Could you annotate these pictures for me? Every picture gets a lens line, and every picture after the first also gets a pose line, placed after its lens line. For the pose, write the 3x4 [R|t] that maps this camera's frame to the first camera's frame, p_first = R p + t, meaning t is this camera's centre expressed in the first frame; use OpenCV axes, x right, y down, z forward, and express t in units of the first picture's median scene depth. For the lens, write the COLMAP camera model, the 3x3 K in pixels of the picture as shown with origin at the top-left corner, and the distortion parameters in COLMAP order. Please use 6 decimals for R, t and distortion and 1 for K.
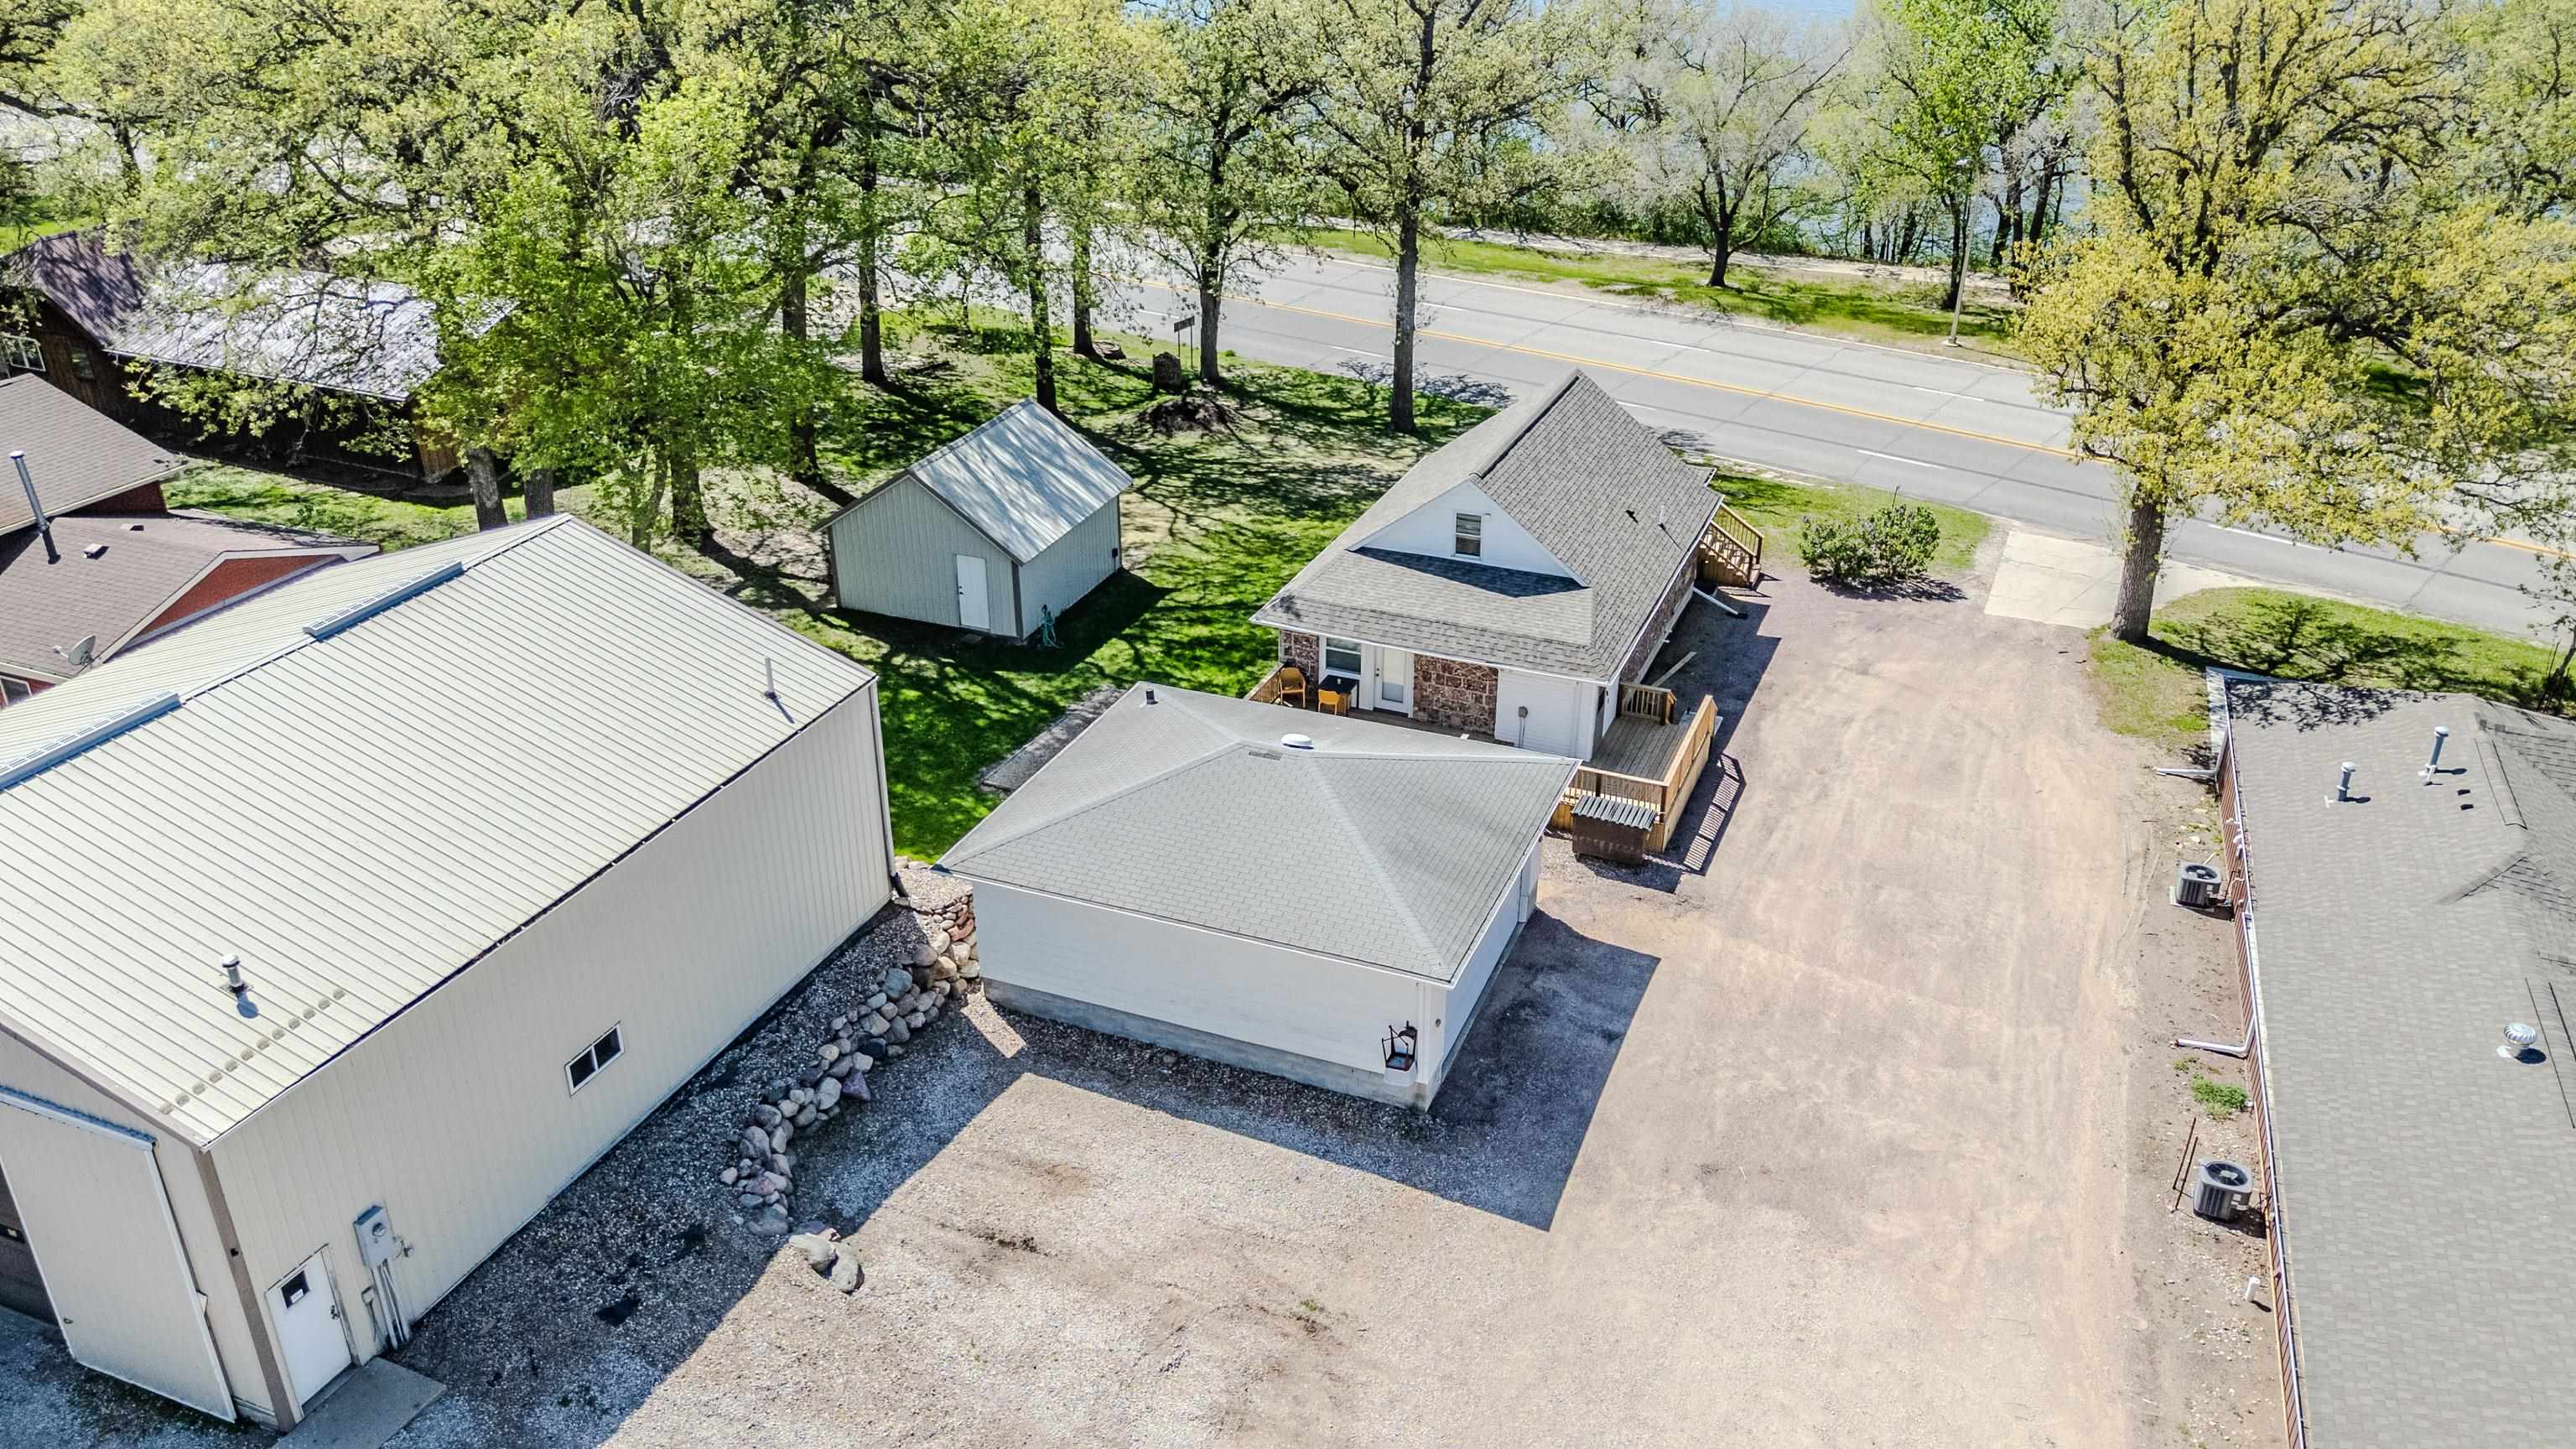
lens RADIAL K [[1876.0, 0, 1298.5], [0, 1876.0, 686.9], [0, 0, 1]] dist [0.086133, -0.090434]
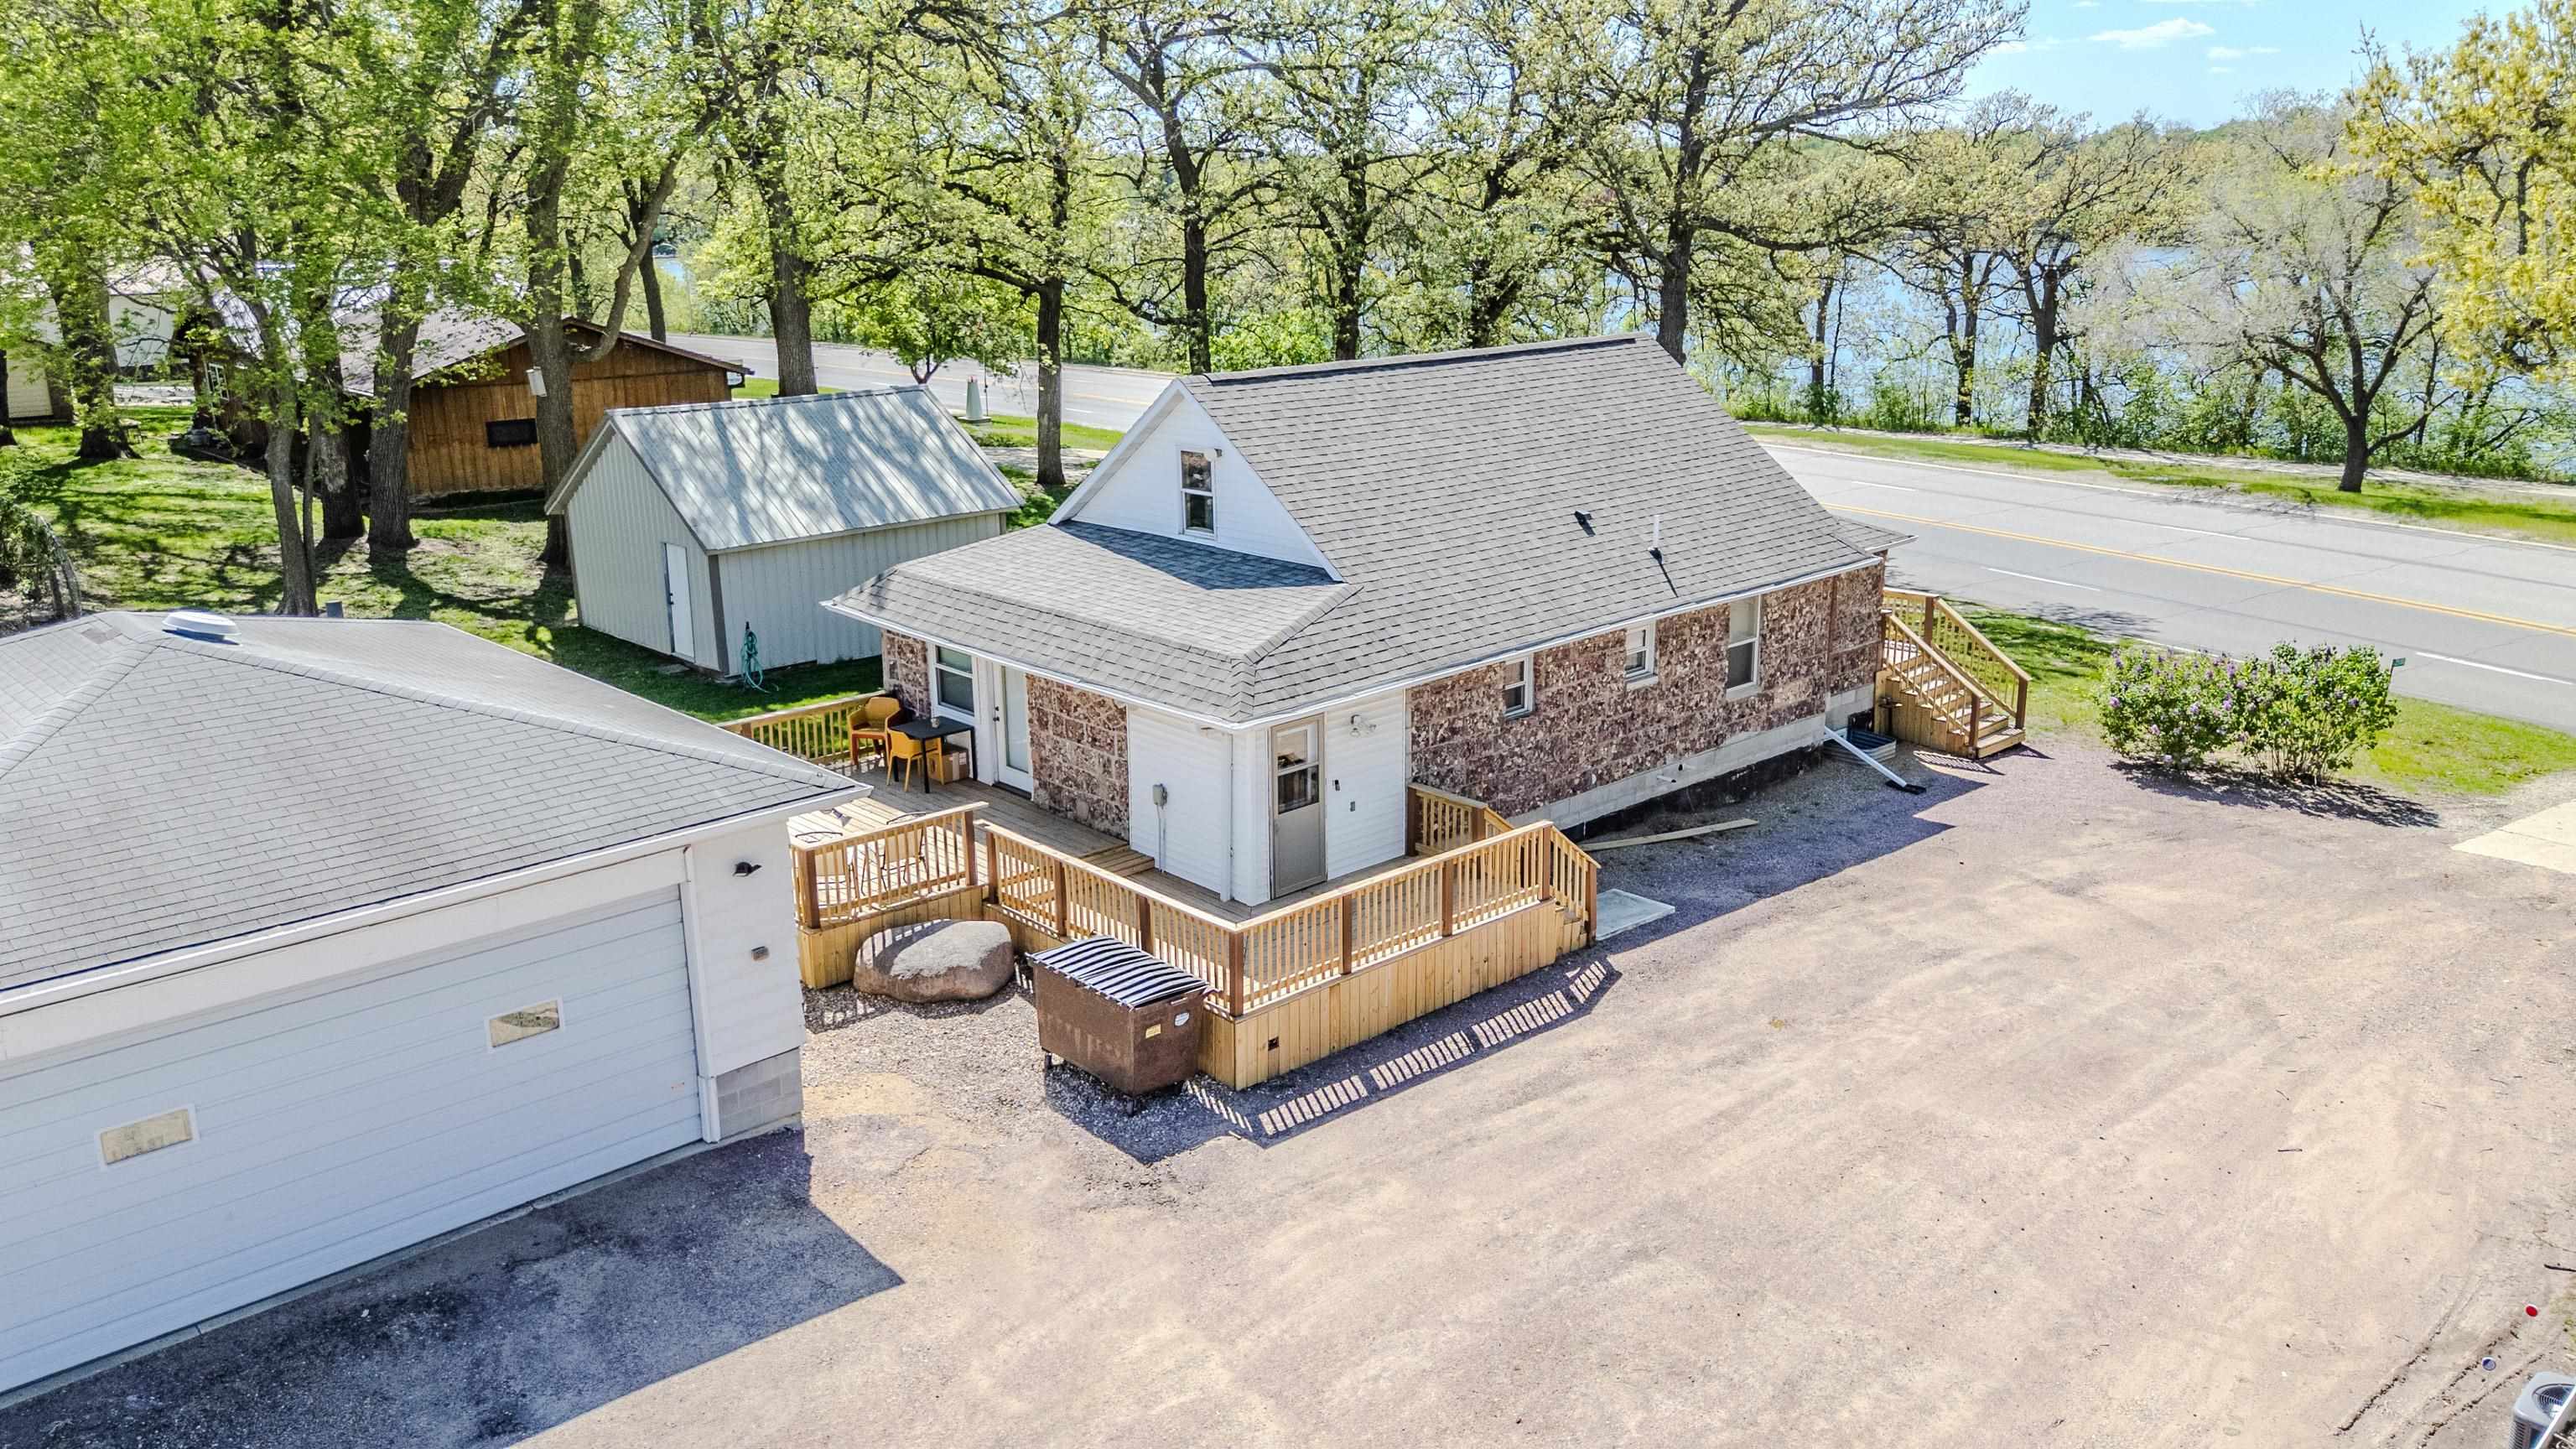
lens RADIAL K [[1876.0, 0, 1298.5], [0, 1876.0, 686.9], [0, 0, 1]] dist [0.086133, -0.090434]
pose [[0.907560, 0.089599, -0.410253, 0.351977], [-0.168073, 0.972810, -0.159349, 0.058516], [0.384821, 0.213572, 0.897942, 0.528876]]
